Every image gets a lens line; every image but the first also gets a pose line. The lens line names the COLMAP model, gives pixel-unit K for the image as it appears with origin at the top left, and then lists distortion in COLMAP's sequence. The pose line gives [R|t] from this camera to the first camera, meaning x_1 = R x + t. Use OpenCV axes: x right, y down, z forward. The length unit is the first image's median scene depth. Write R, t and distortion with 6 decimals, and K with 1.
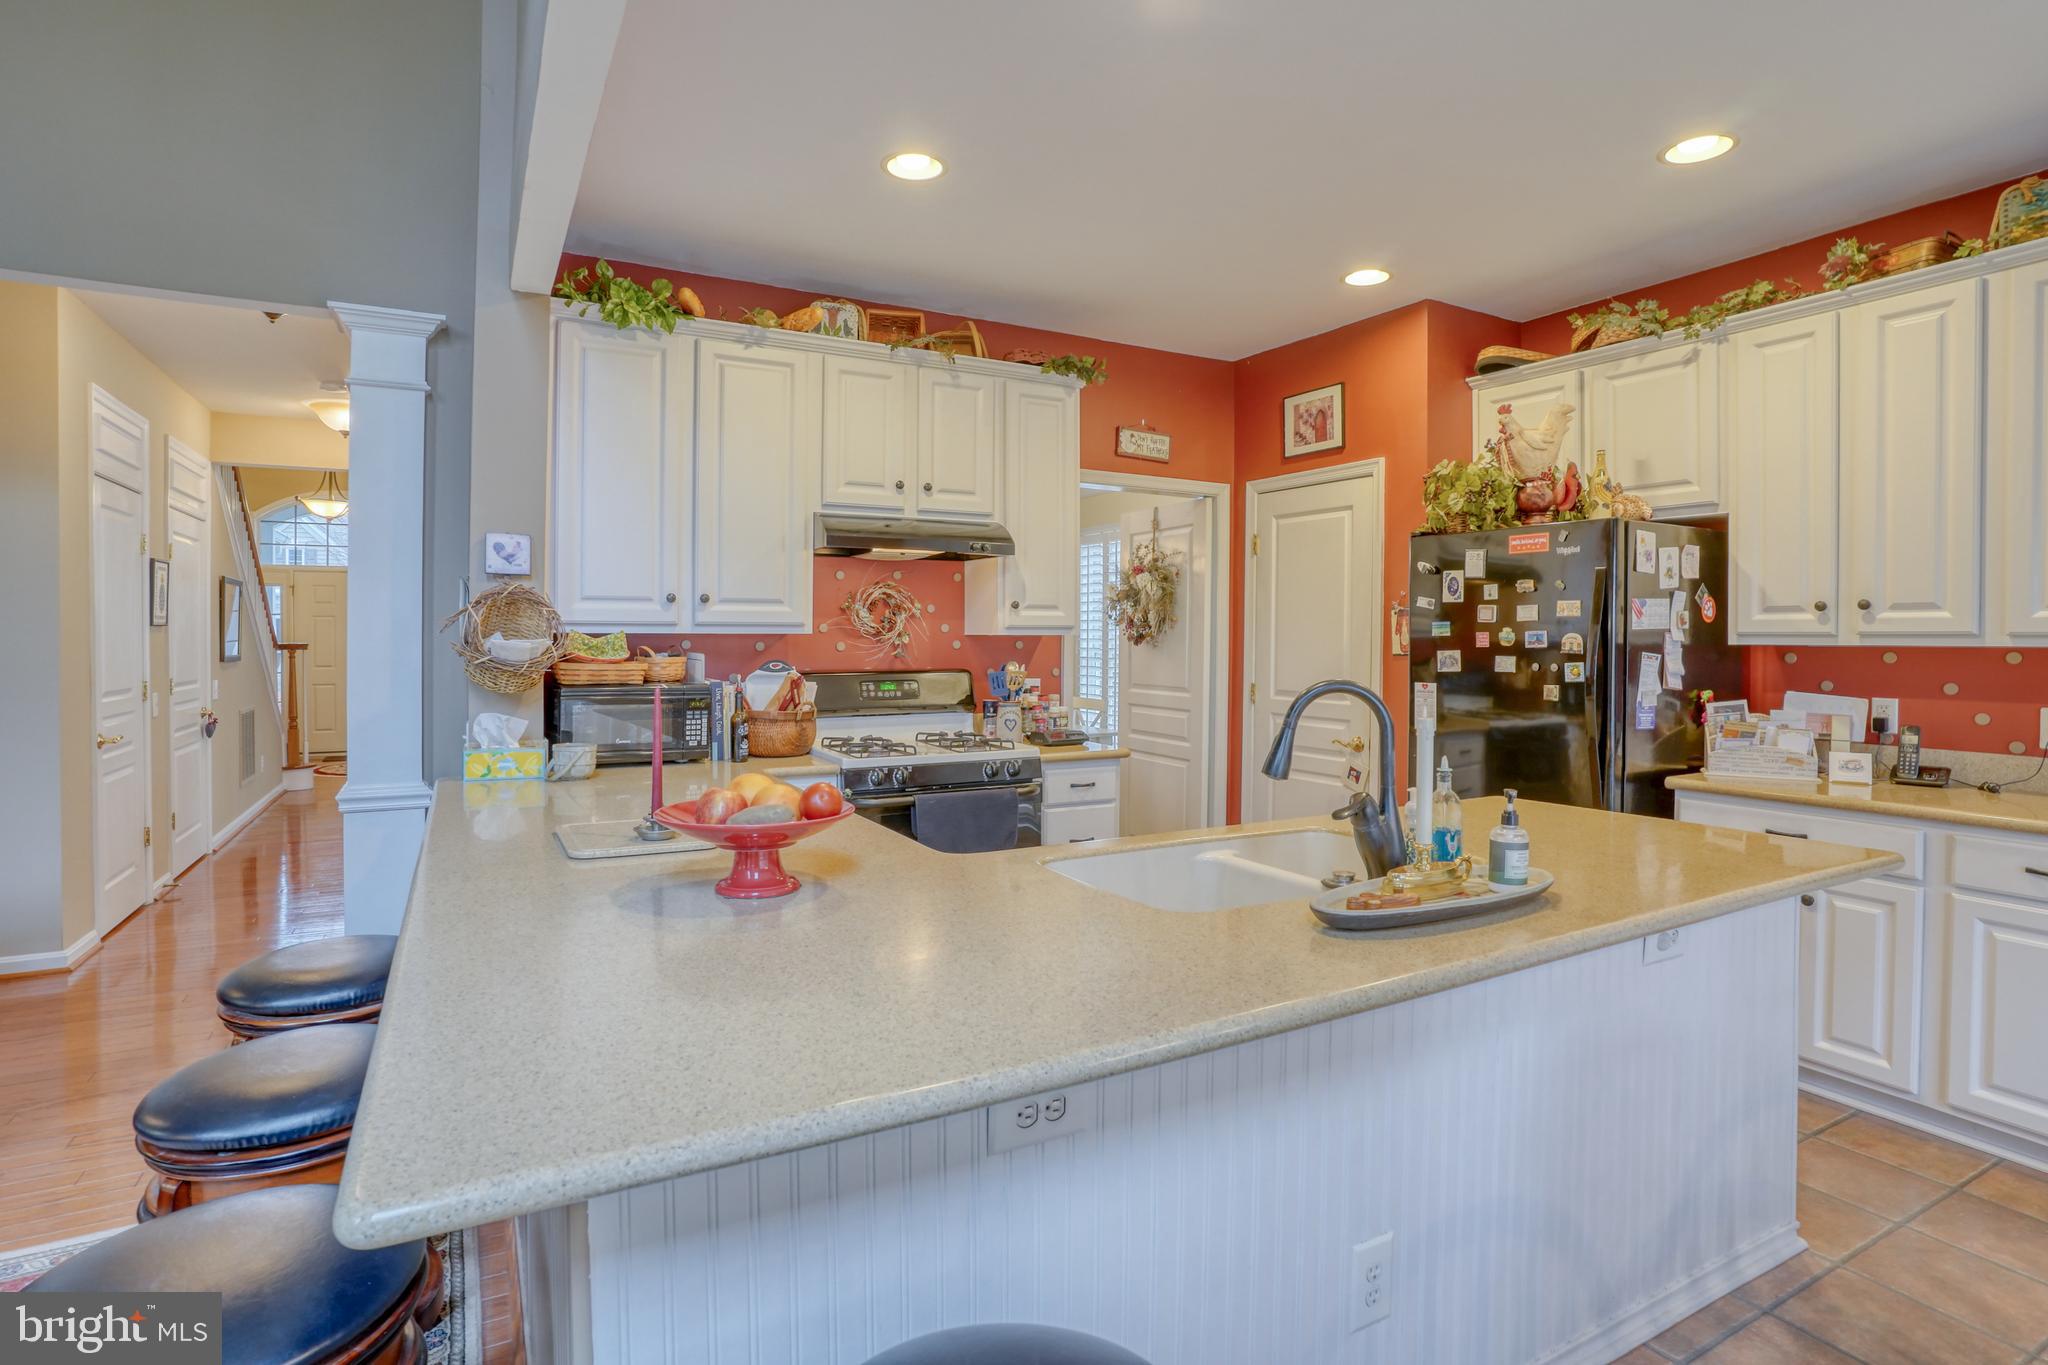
lens RADIAL K [[1008.3, 0, 1027.8], [0, 1008.3, 643.9], [0, 0, 1]] dist [-0.072657, 0.036885]
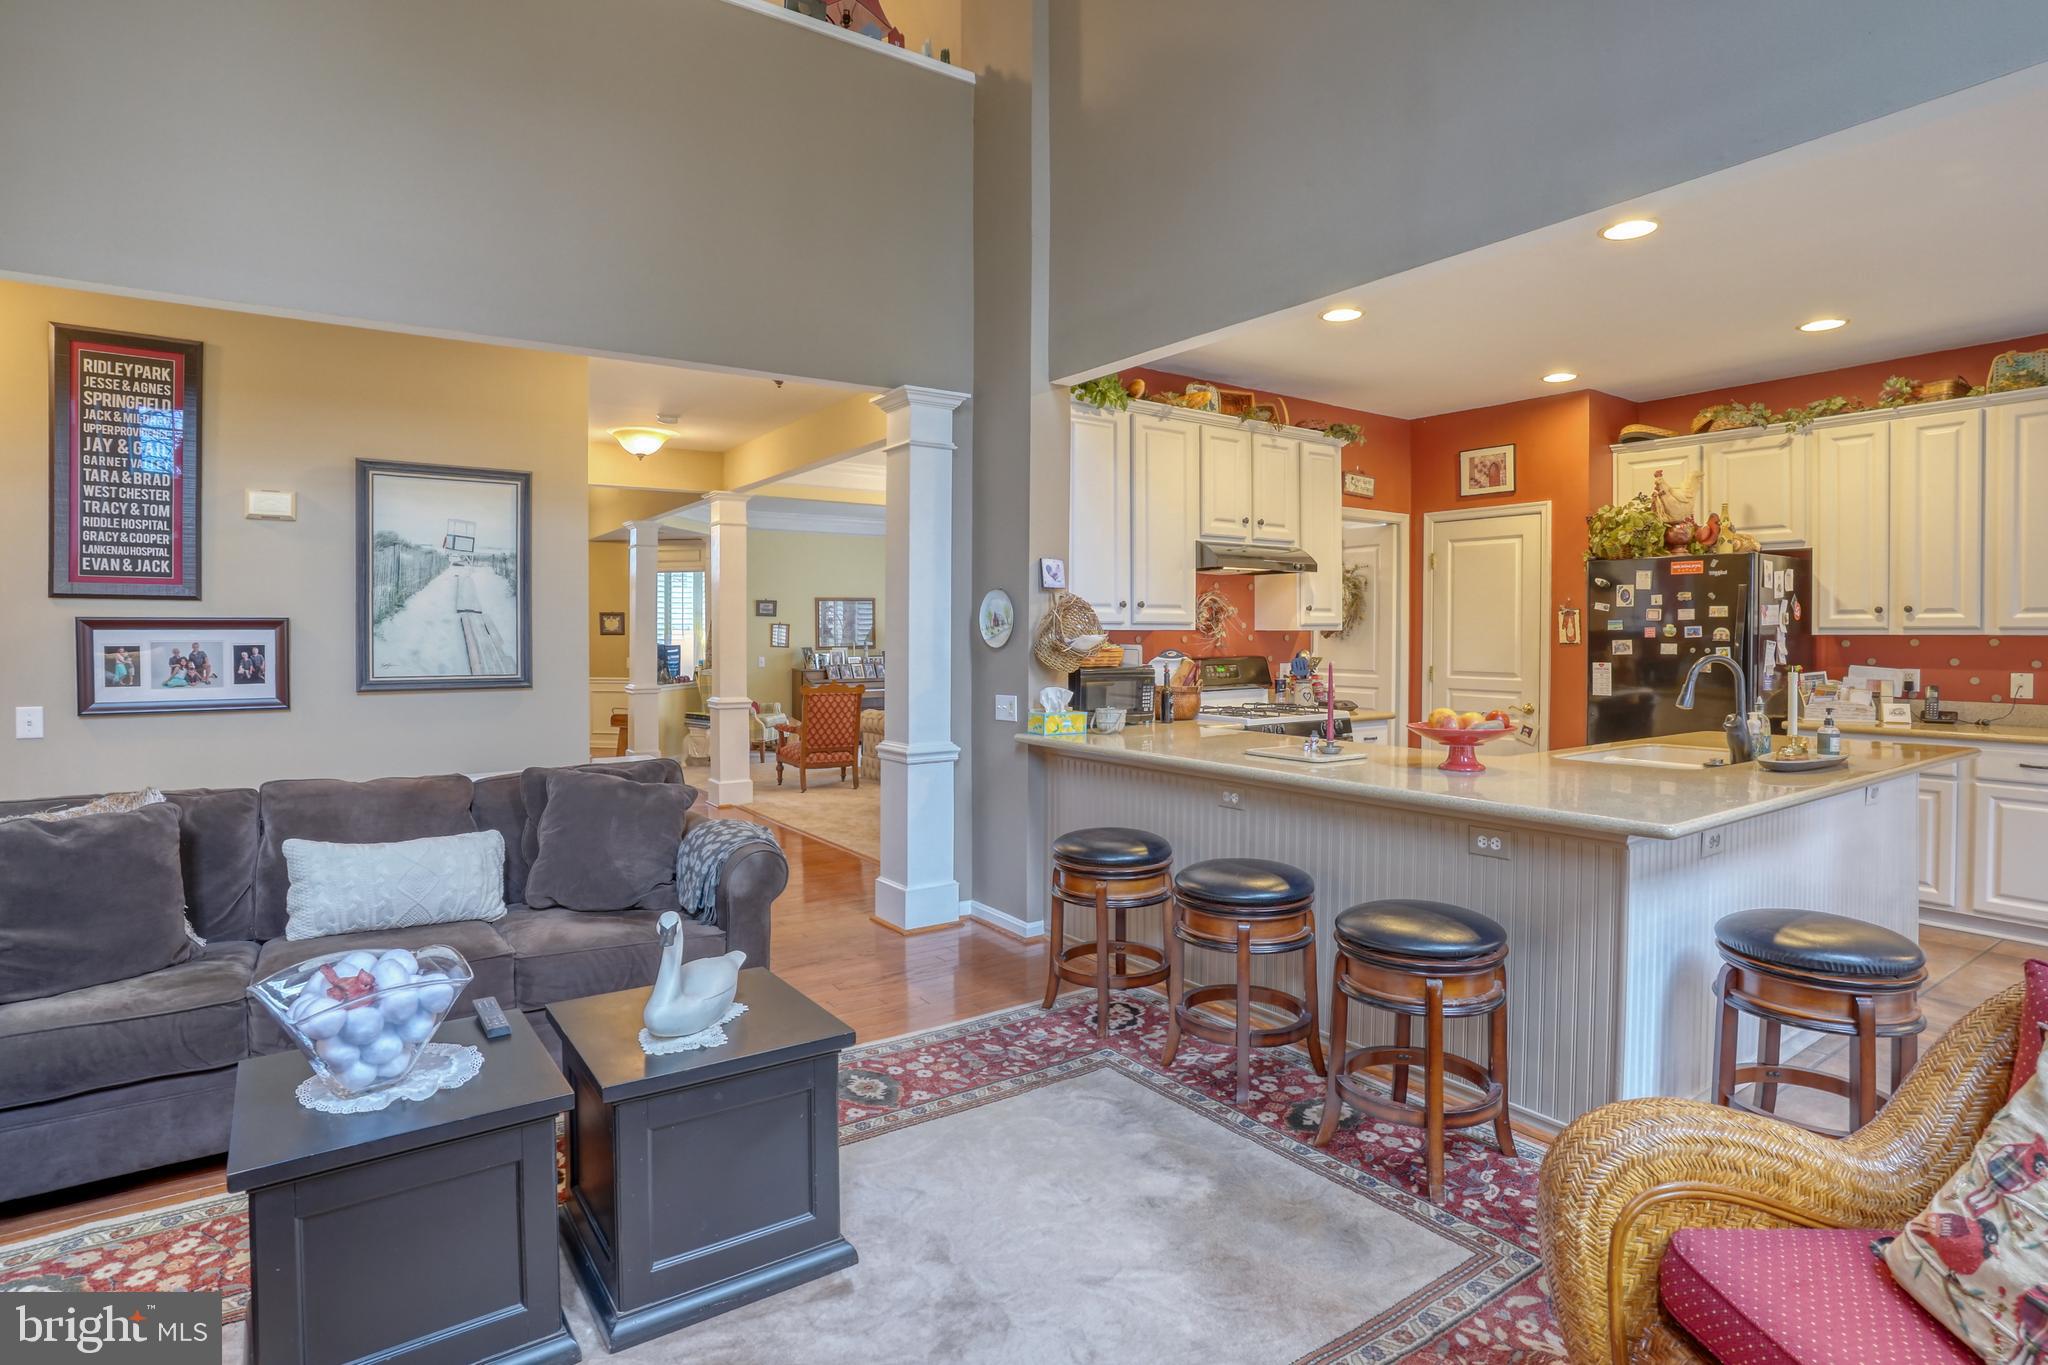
lens RADIAL K [[1042.2, 0, 1019.9], [0, 1042.2, 640.9], [0, 0, 1]] dist [-0.073736, 0.040626]
pose [[0.993754, -0.005413, 0.111462, -0.619565], [0.005204, 0.999984, 0.002166, 0.000216], [-0.111472, -0.001572, 0.993766, -0.380559]]
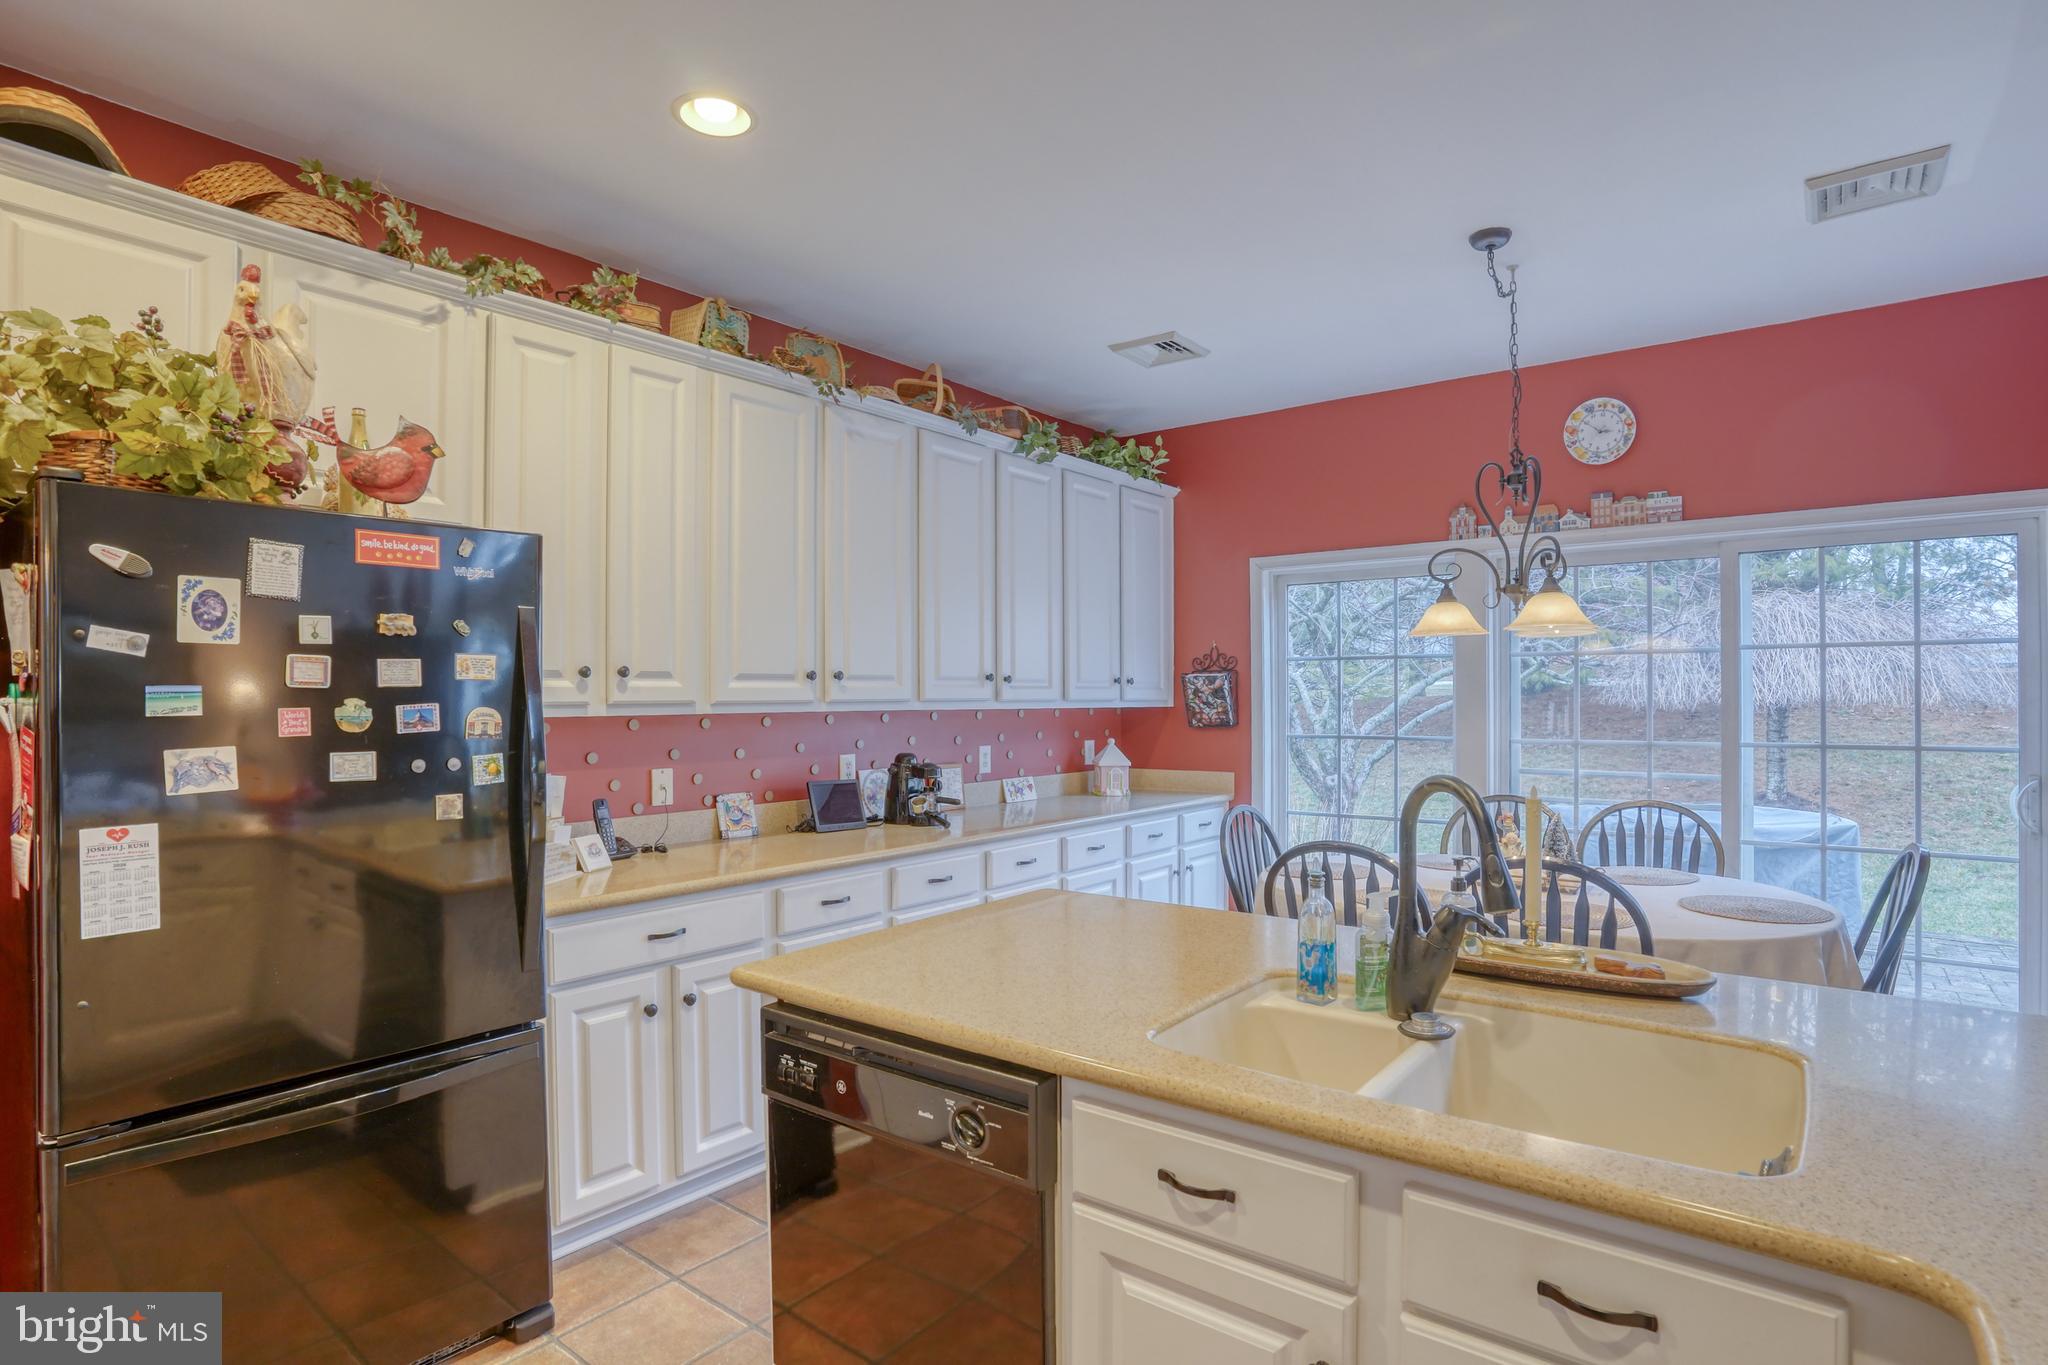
lens RADIAL K [[1056.6, 0, 1024.0], [0, 1056.6, 682.5], [0, 0, 1]] dist [-0.001786, -0.000150]
pose [[-0.377277, 0.009690, 0.926050, -0.175825], [0.013871, 0.999892, -0.004812, -0.016480], [-0.925997, 0.011030, -0.377371, 0.840785]]
